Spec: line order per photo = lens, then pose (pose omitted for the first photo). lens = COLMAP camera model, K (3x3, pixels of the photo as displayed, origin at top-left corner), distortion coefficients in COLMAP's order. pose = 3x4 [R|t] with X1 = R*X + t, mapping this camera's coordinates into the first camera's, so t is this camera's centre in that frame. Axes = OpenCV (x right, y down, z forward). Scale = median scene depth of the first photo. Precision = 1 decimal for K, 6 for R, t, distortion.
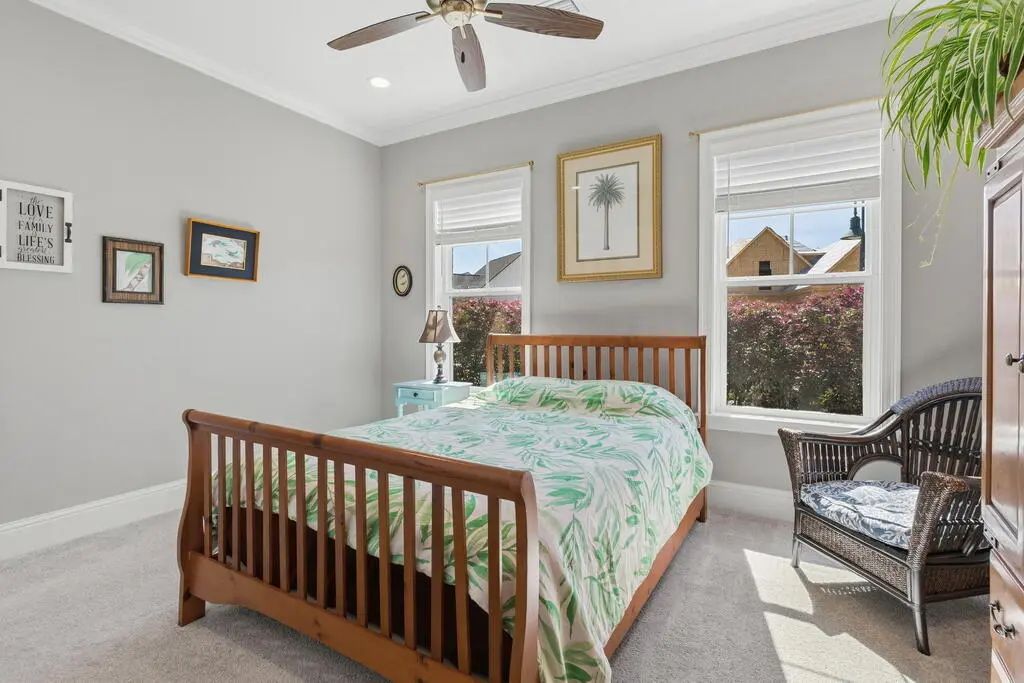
lens RADIAL K [[492.3, 0, 503.3], [0, 492.3, 332.9], [0, 0, 1]] dist [0.006157, -0.002632]
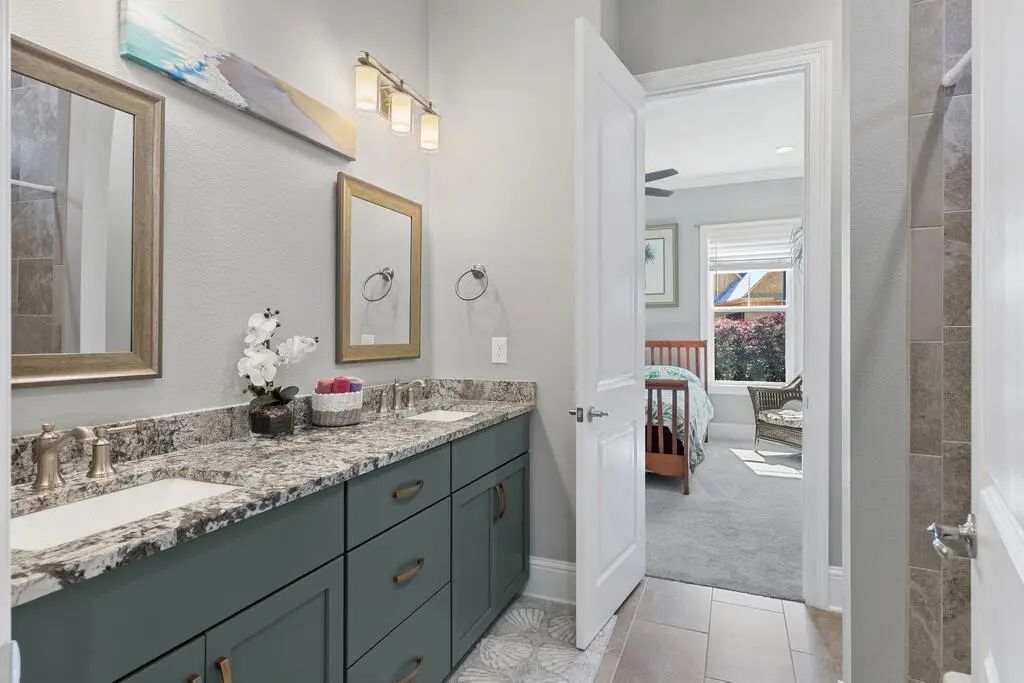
lens RADIAL K [[520.1, 0, 513.4], [0, 520.1, 337.3], [0, 0, 1]] dist [-0.005857, 0.001894]
pose [[0.989458, -0.002839, 0.144792, -0.504721], [0.004214, 0.999949, -0.009192, 0.008630], [-0.144758, 0.009706, 0.989419, -0.699381]]
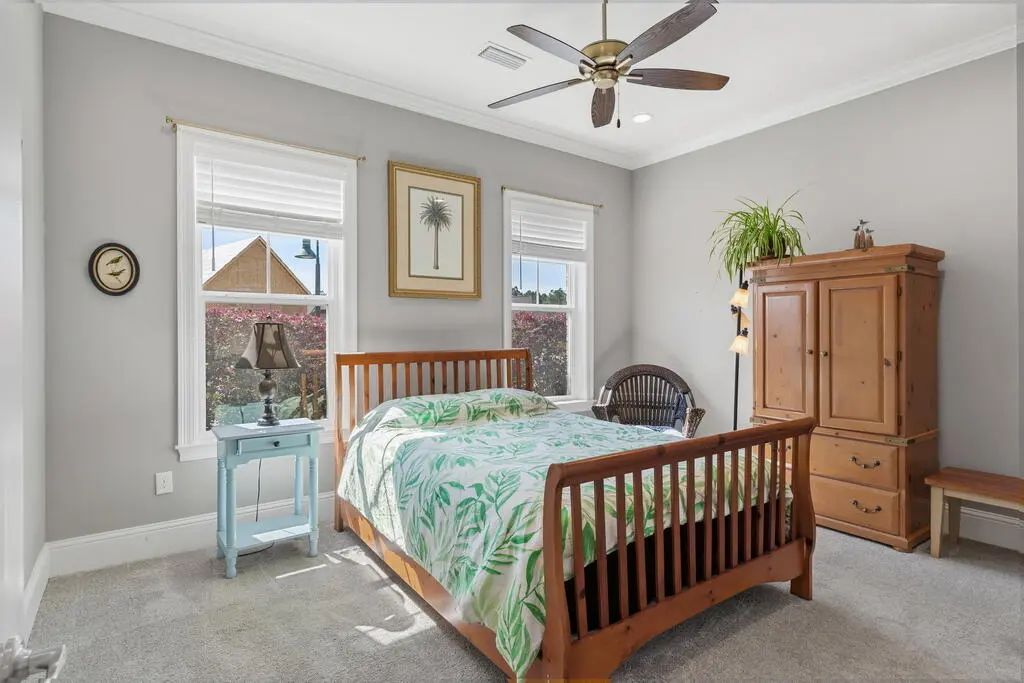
lens RADIAL K [[520.1, 0, 506.6], [0, 520.1, 344.0], [0, 0, 1]] dist [-0.005857, 0.001894]
pose [[0.394347, -0.011524, 0.918889, -0.785261], [0.030048, 0.999548, -0.000359, -0.004923], [-0.918470, 0.027752, 0.394516, 0.453898]]
